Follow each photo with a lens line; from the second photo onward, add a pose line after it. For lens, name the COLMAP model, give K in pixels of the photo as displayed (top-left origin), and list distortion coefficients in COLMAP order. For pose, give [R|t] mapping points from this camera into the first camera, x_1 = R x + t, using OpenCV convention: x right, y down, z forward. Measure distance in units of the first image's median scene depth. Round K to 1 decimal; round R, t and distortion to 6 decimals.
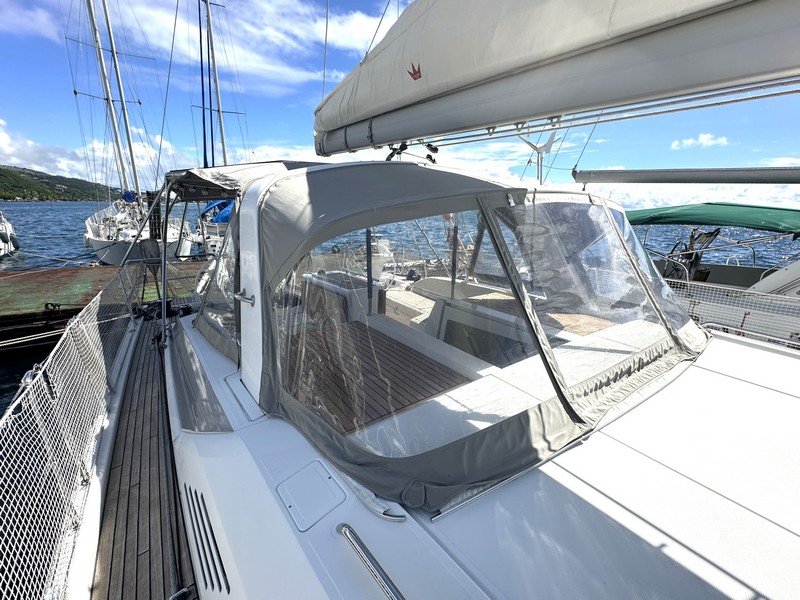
lens RADIAL K [[322.5, 0, 396.9], [0, 322.5, 299.2], [0, 0, 1]] dist [-0.022158, 0.000625]
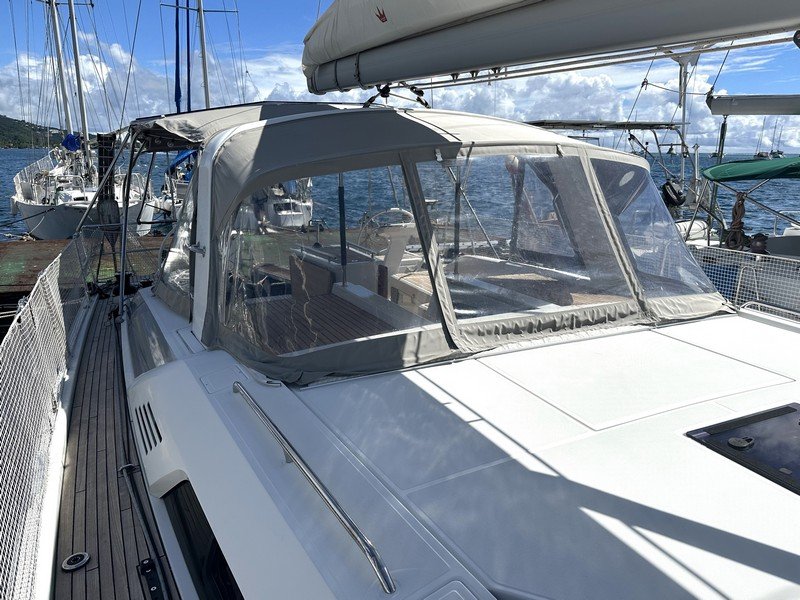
lens RADIAL K [[570.5, 0, 405.1], [0, 570.5, 304.0], [0, 0, 1]] dist [0.002353, -0.022836]
pose [[0.987352, 0.029061, -0.155858, 0.324727], [-0.032301, 0.999311, -0.018295, 0.122819], [0.155219, 0.023098, 0.987610, -0.484344]]
